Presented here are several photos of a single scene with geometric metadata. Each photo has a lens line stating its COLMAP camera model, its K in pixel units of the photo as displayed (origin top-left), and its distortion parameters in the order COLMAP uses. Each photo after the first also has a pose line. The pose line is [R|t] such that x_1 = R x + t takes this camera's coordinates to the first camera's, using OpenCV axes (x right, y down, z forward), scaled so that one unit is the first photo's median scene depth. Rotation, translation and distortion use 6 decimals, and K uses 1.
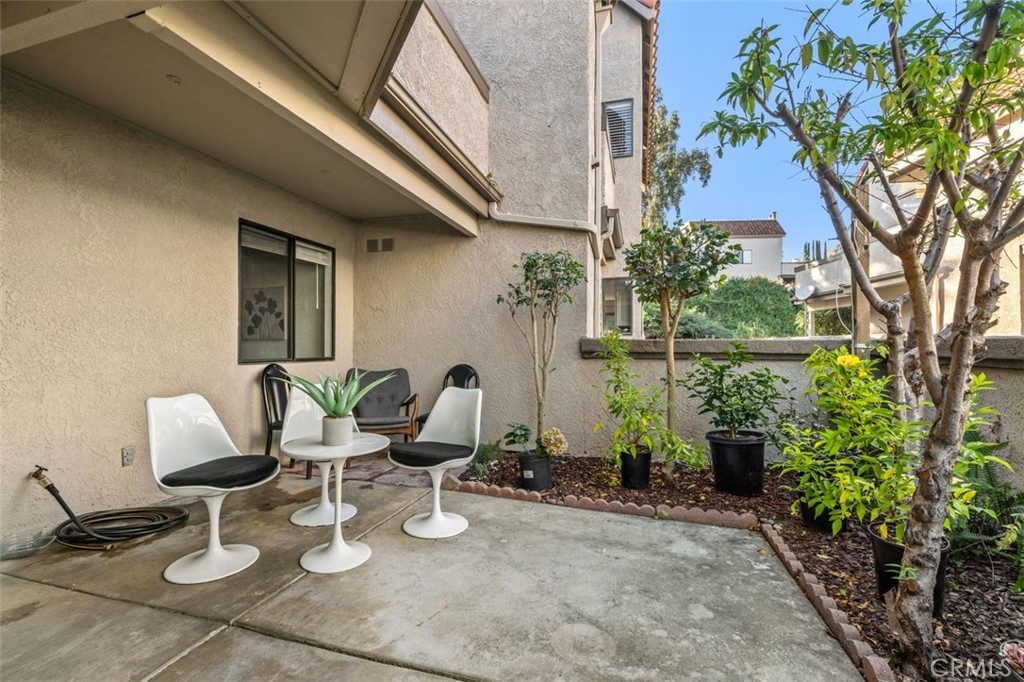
lens RADIAL K [[443.6, 0, 511.3], [0, 443.6, 343.8], [0, 0, 1]] dist [0.000757, -0.000312]
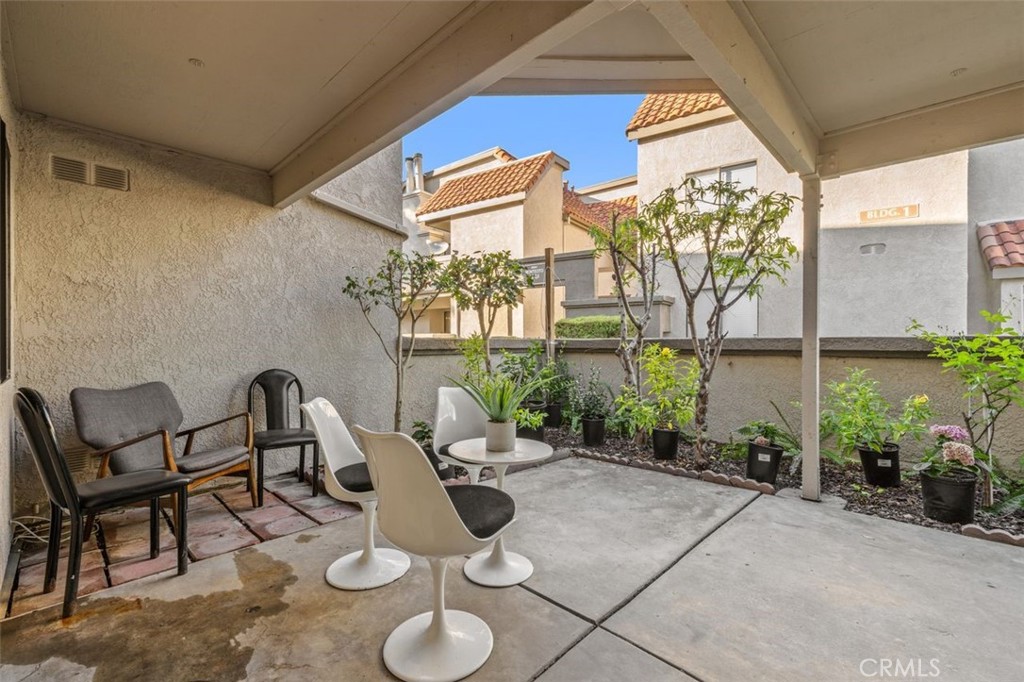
lens RADIAL K [[441.1, 0, 510.6], [0, 441.1, 343.8], [0, 0, 1]] dist [0.000604, 0.000085]
pose [[0.473424, -0.007952, 0.880799, -0.820852], [-0.000320, 0.999958, 0.009200, -0.007862], [-0.880835, -0.004638, 0.473401, 0.359843]]
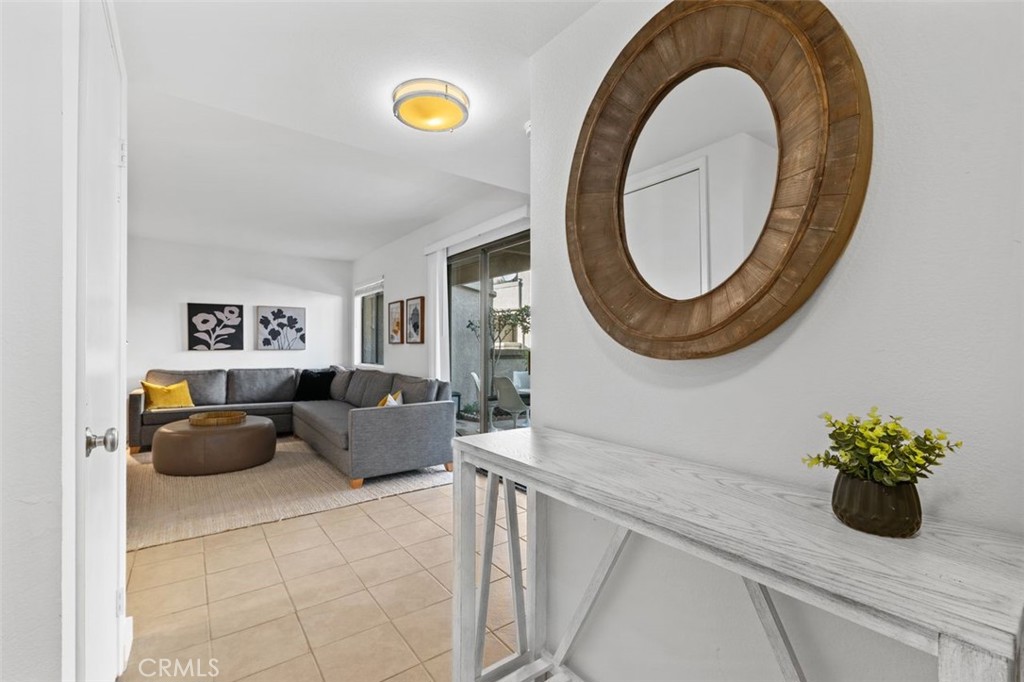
lens RADIAL K [[441.1, 0, 510.6], [0, 441.1, 343.8], [0, 0, 1]] dist [0.000604, 0.000085]
pose [[0.599033, 0.004854, 0.800709, -1.801686], [-0.003462, 0.999988, -0.003473, -0.037196], [-0.800717, -0.000692, 0.599043, -0.342509]]
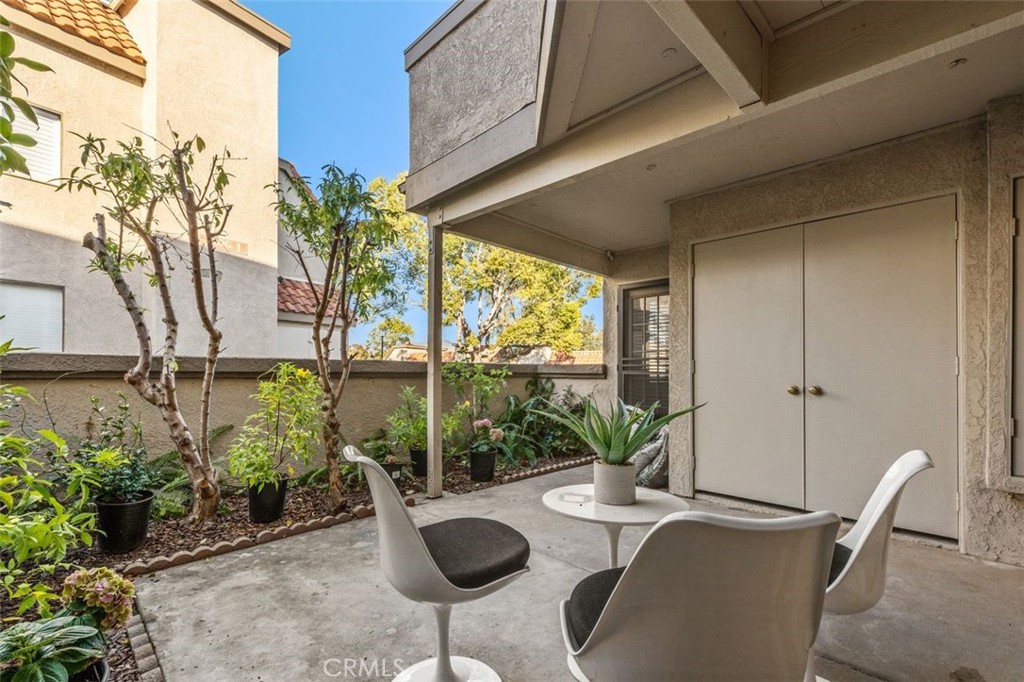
lens RADIAL K [[441.1, 0, 510.6], [0, 441.1, 343.8], [0, 0, 1]] dist [0.000604, 0.000085]
pose [[-0.873186, 0.009278, 0.487299, -0.413574], [-0.024049, 0.997781, -0.062091, 0.005597], [-0.486794, -0.065935, -0.871025, 1.167213]]
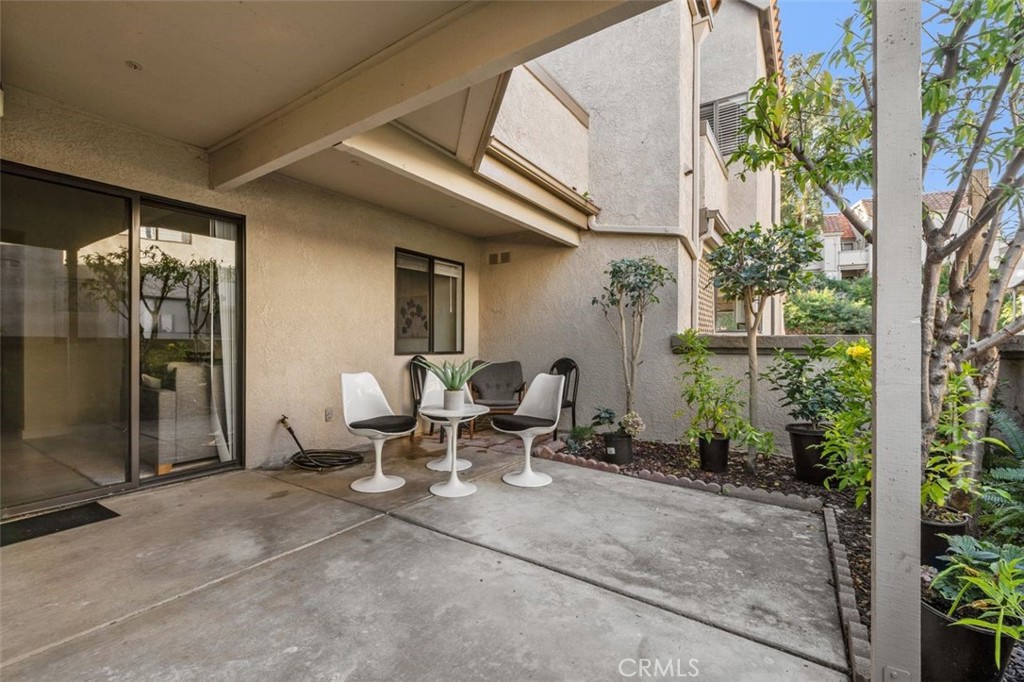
lens RADIAL K [[441.1, 0, 510.6], [0, 441.1, 343.8], [0, 0, 1]] dist [0.000604, 0.000085]
pose [[0.953939, 0.000811, -0.299999, 0.135601], [-0.000198, 0.999998, 0.002072, 0.009462], [0.300000, -0.001917, 0.953937, -0.191491]]
